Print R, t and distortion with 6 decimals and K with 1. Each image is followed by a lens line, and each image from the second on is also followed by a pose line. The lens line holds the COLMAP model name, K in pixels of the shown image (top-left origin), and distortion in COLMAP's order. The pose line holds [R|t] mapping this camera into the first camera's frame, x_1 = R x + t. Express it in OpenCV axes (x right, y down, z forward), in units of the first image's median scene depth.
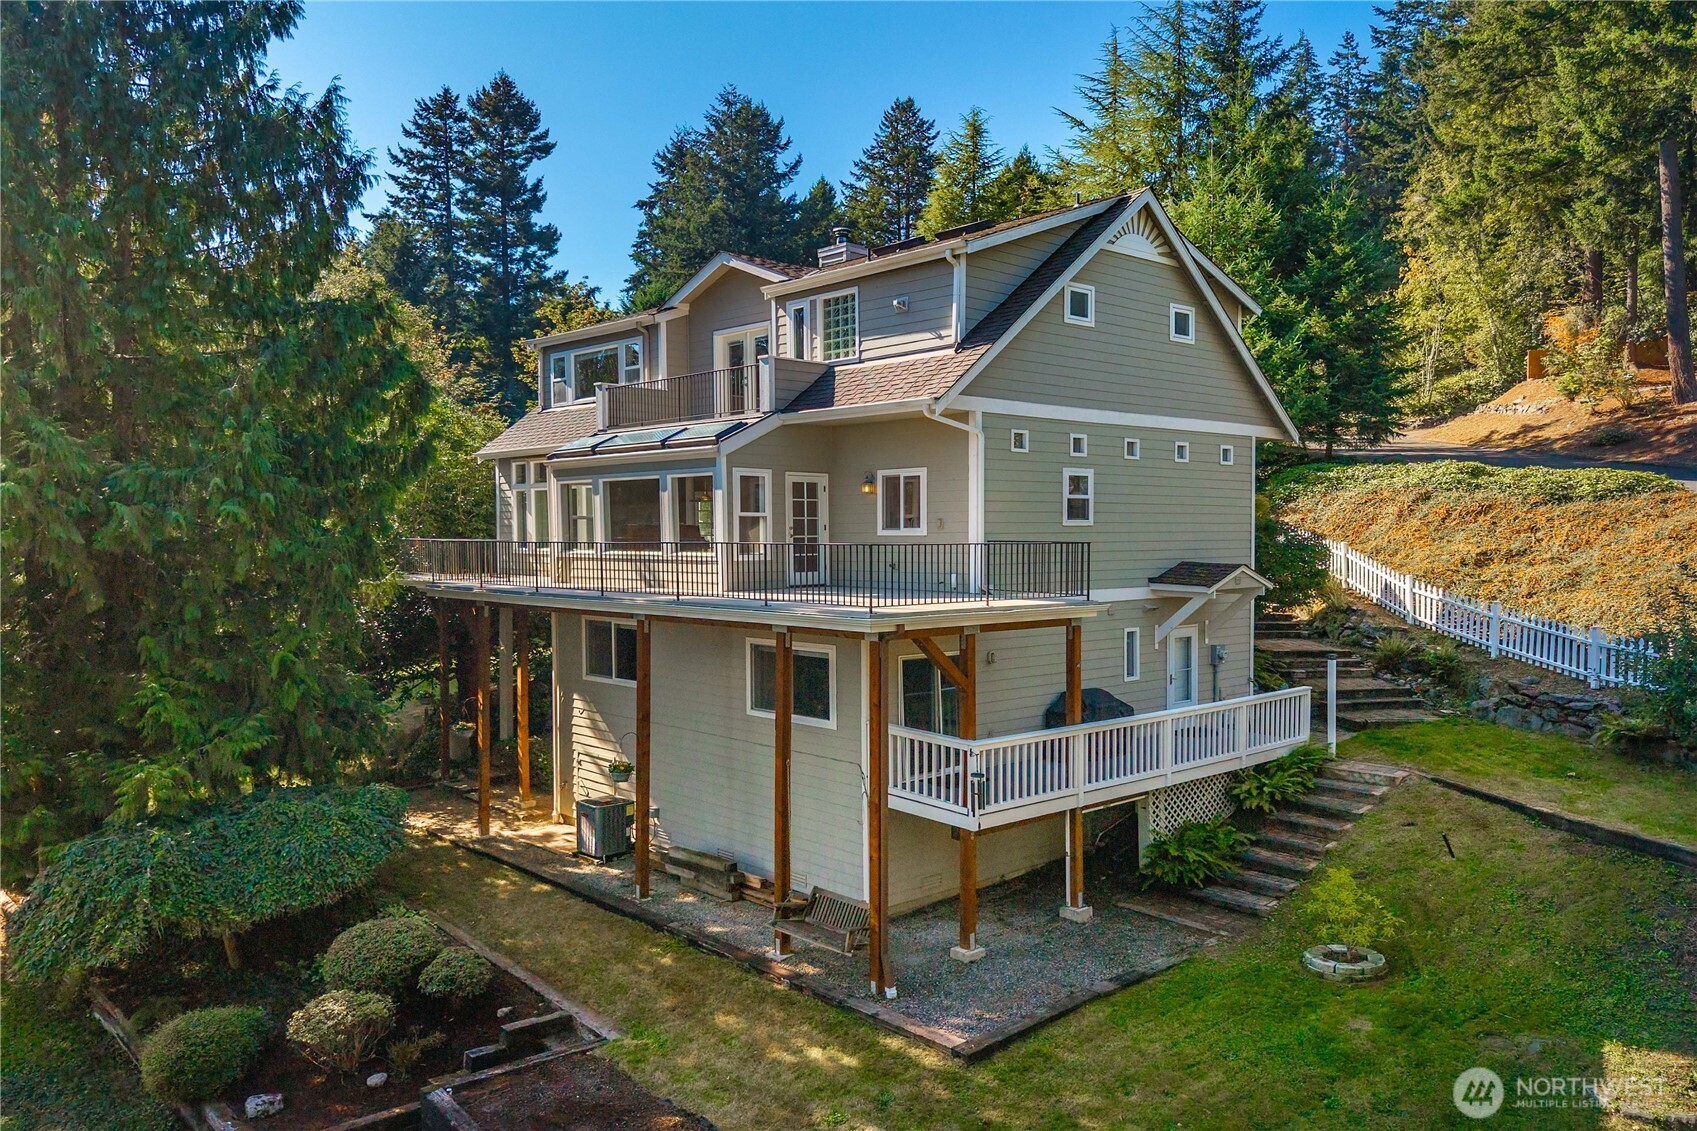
lens RADIAL K [[1168.2, 0, 876.4], [0, 1168.2, 592.2], [0, 0, 1]] dist [0.056117, -0.082345]
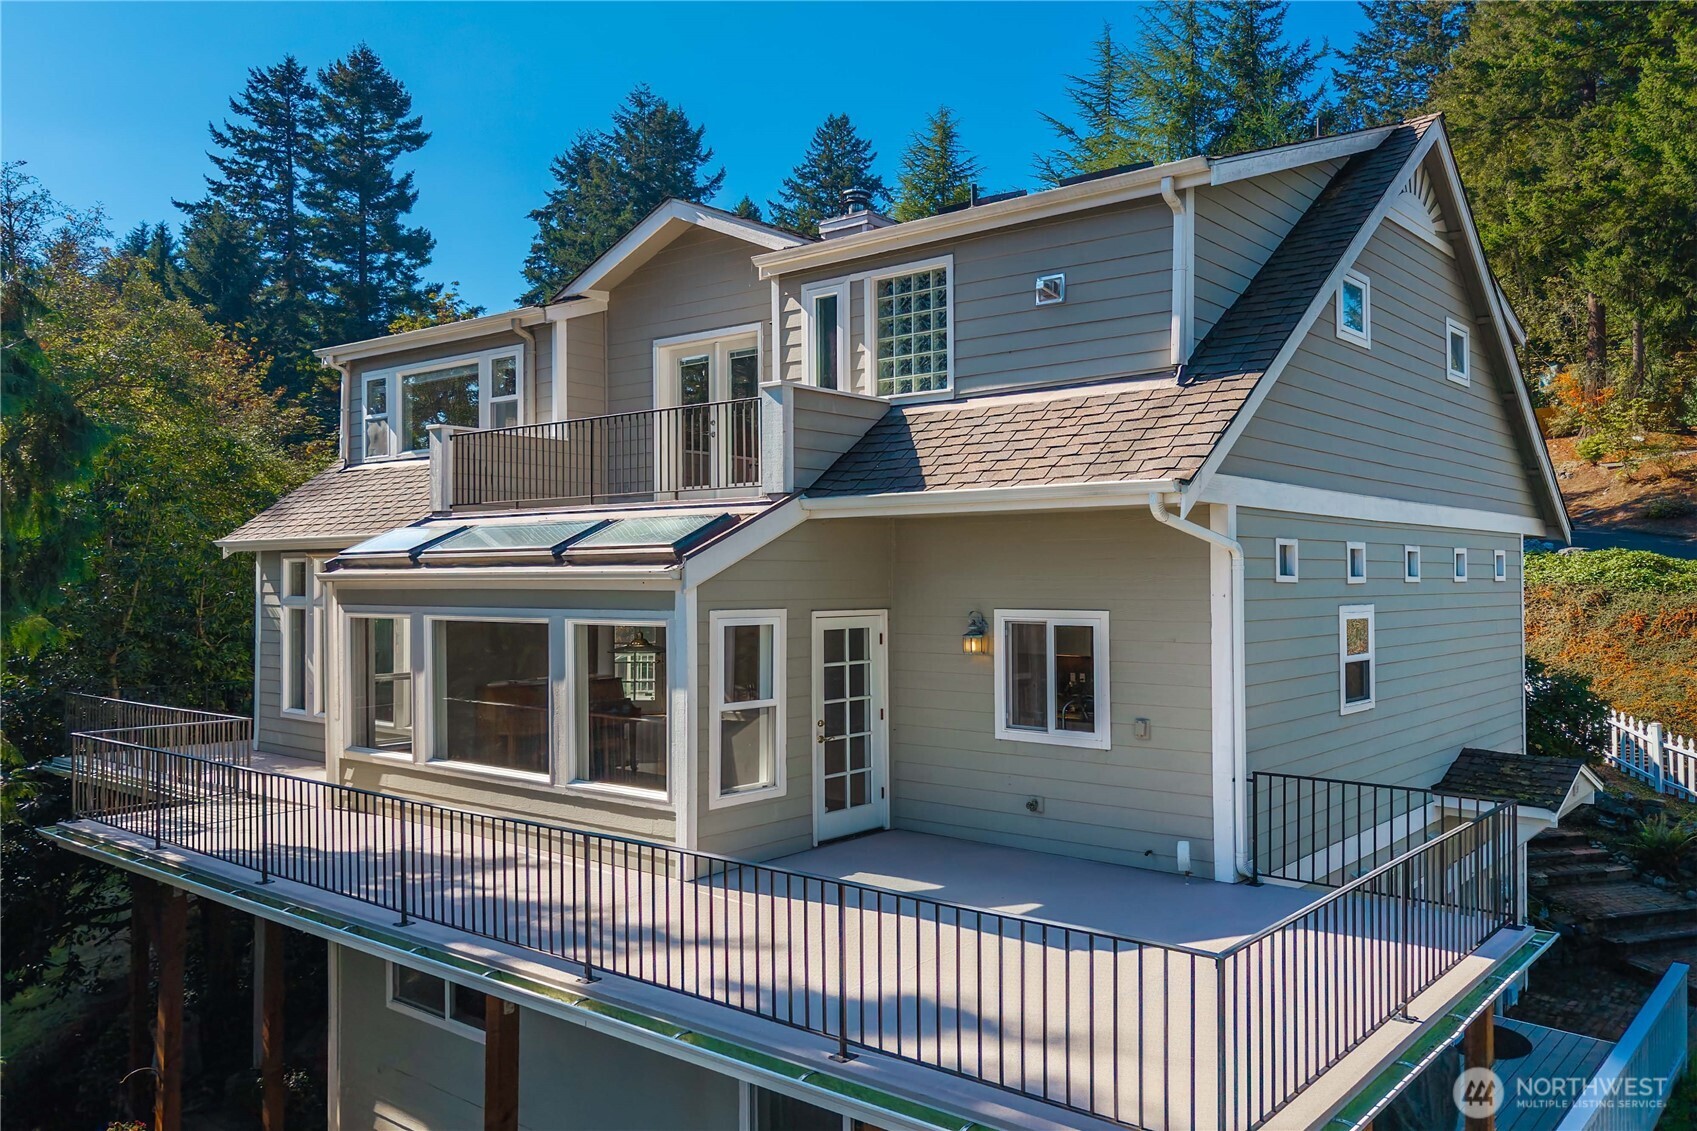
lens RADIAL K [[1035.0, 0, 911.0], [0, 1035.0, 567.5], [0, 0, 1]] dist [0.008348, -0.000249]
pose [[0.988888, 0.003623, 0.148616, -0.054906], [0.001898, 0.999314, -0.036992, -0.057081], [-0.148648, 0.036863, 0.988203, 0.299700]]
